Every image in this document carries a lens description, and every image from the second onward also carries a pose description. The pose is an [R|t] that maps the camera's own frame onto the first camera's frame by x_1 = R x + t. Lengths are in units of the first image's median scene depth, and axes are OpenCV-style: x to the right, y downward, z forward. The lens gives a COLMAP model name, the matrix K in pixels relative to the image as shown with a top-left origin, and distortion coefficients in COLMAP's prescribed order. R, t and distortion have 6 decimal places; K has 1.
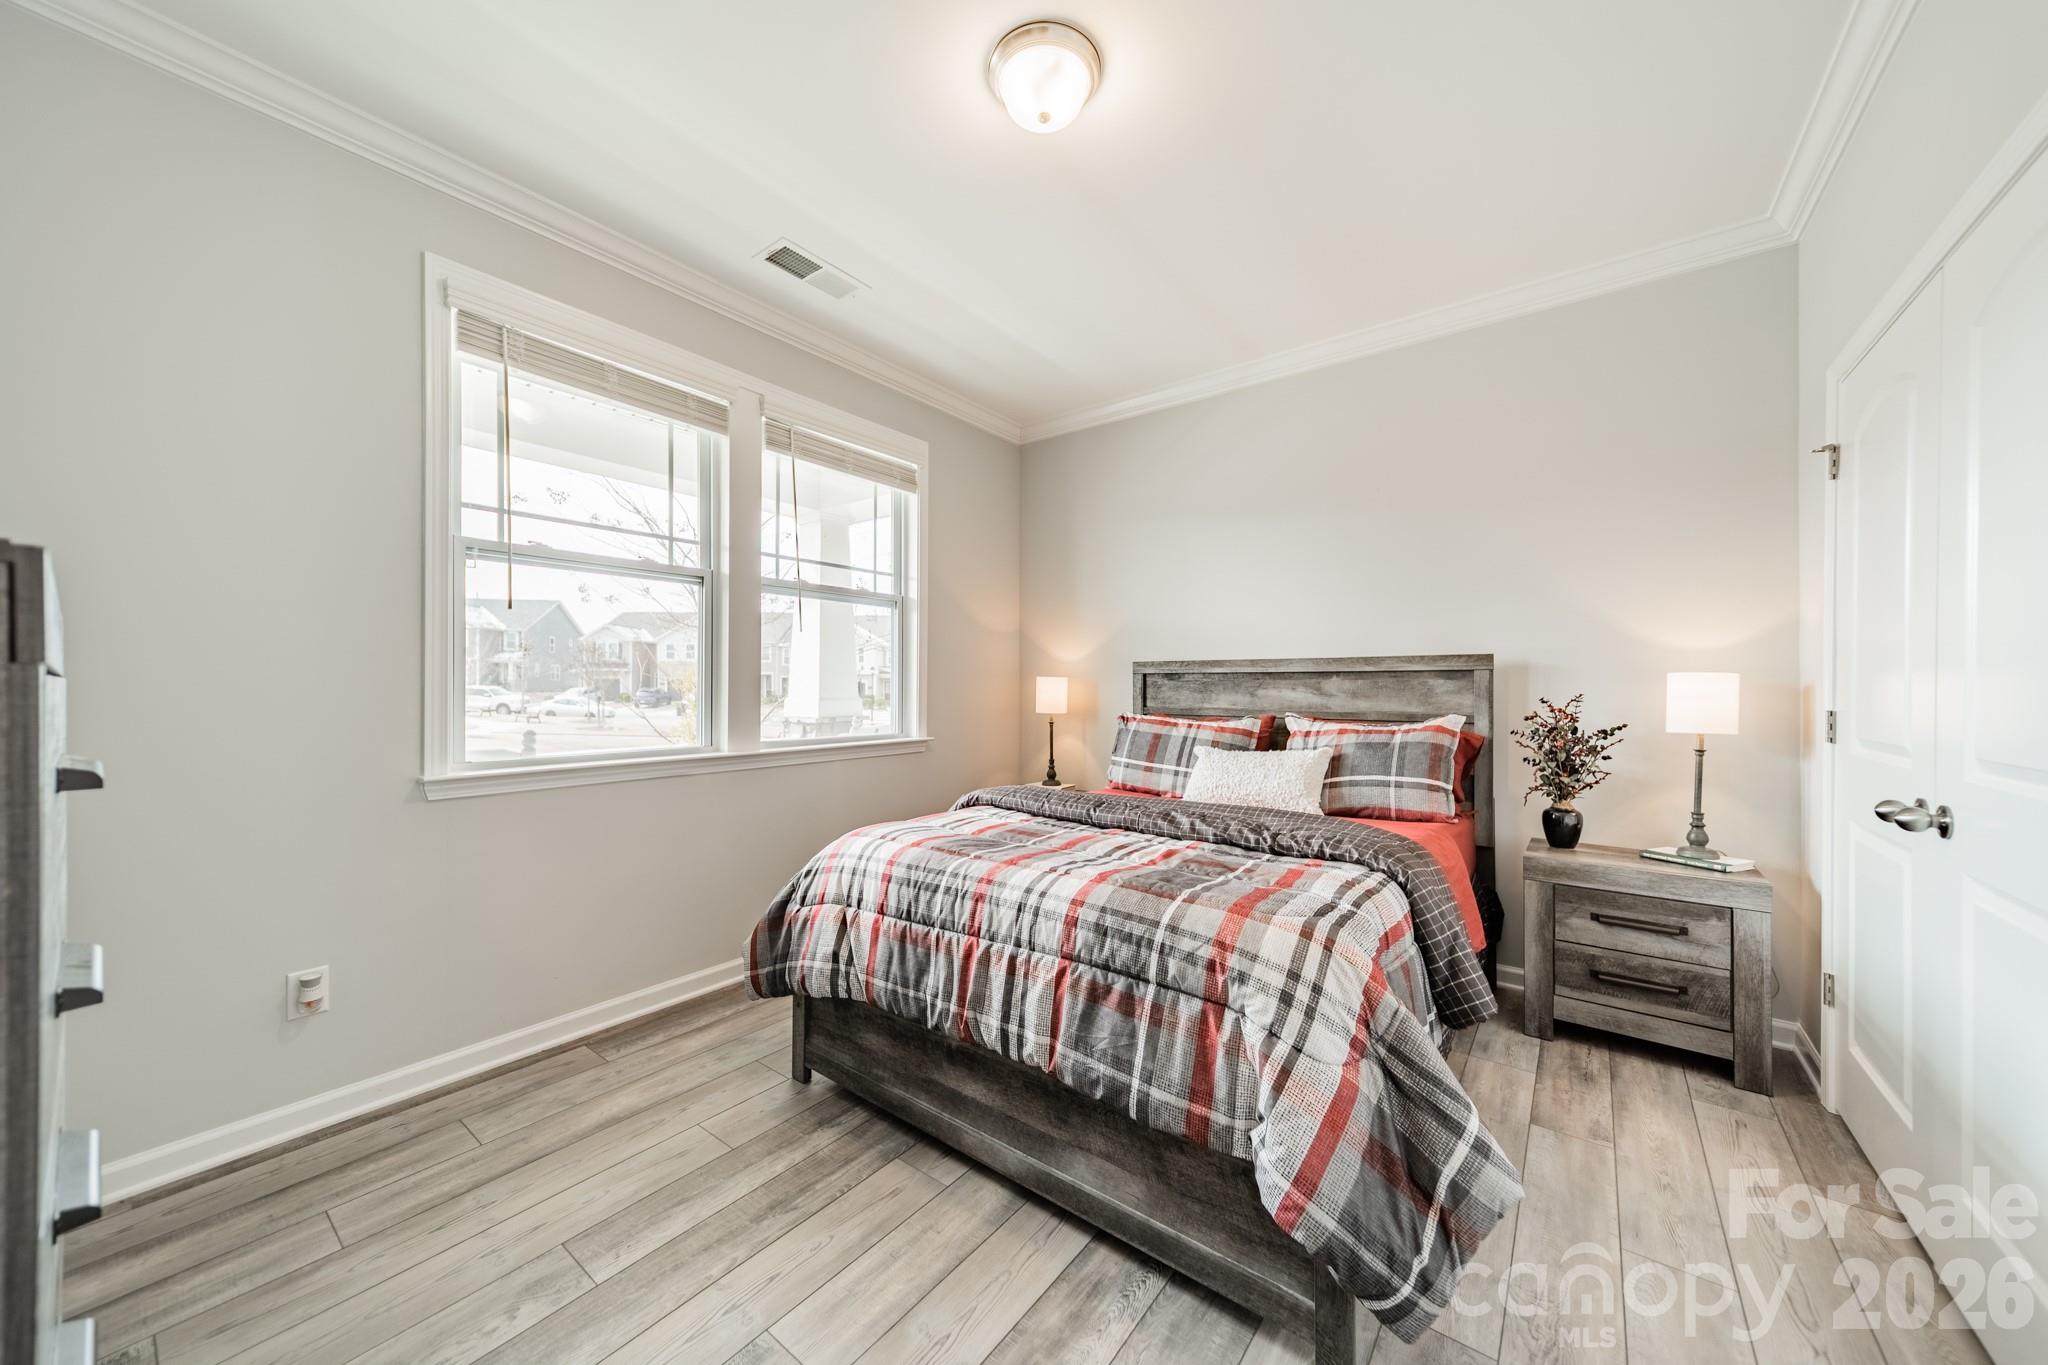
lens RADIAL K [[721.3, 0, 1014.4], [0, 721.3, 689.1], [0, 0, 1]] dist [0.005934, 0.000265]
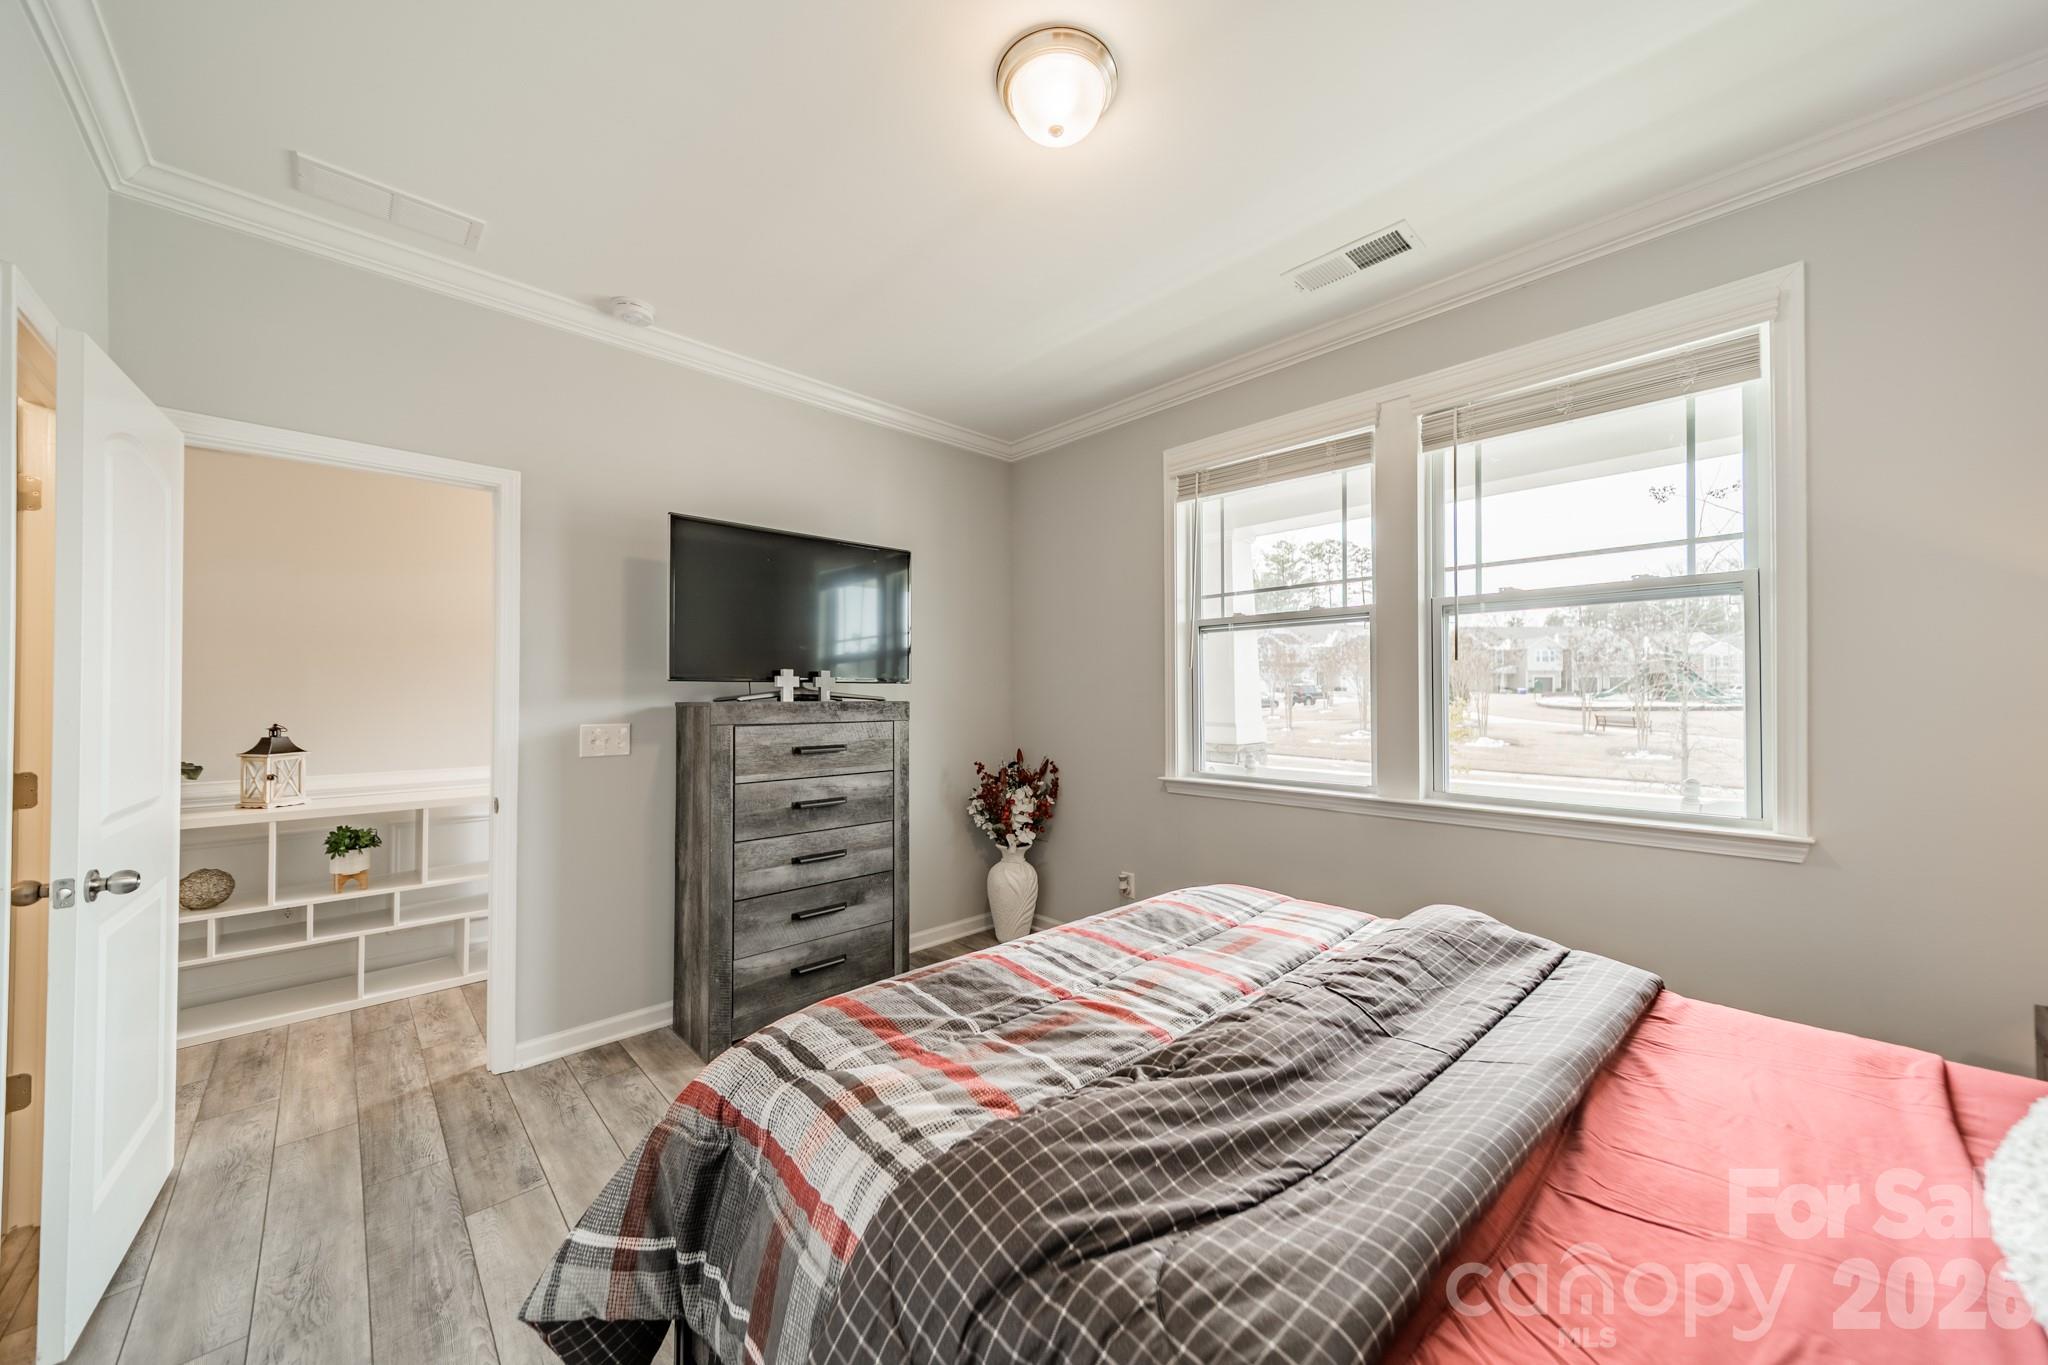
lens RADIAL K [[721.3, 0, 1037.5], [0, 721.3, 690.5], [0, 0, 1]] dist [0.005934, 0.000265]
pose [[-0.128387, -0.007163, -0.991698, 0.858305], [-0.000098, 0.999974, -0.007210, -0.061747], [0.991724, -0.000828, -0.128384, 0.981044]]
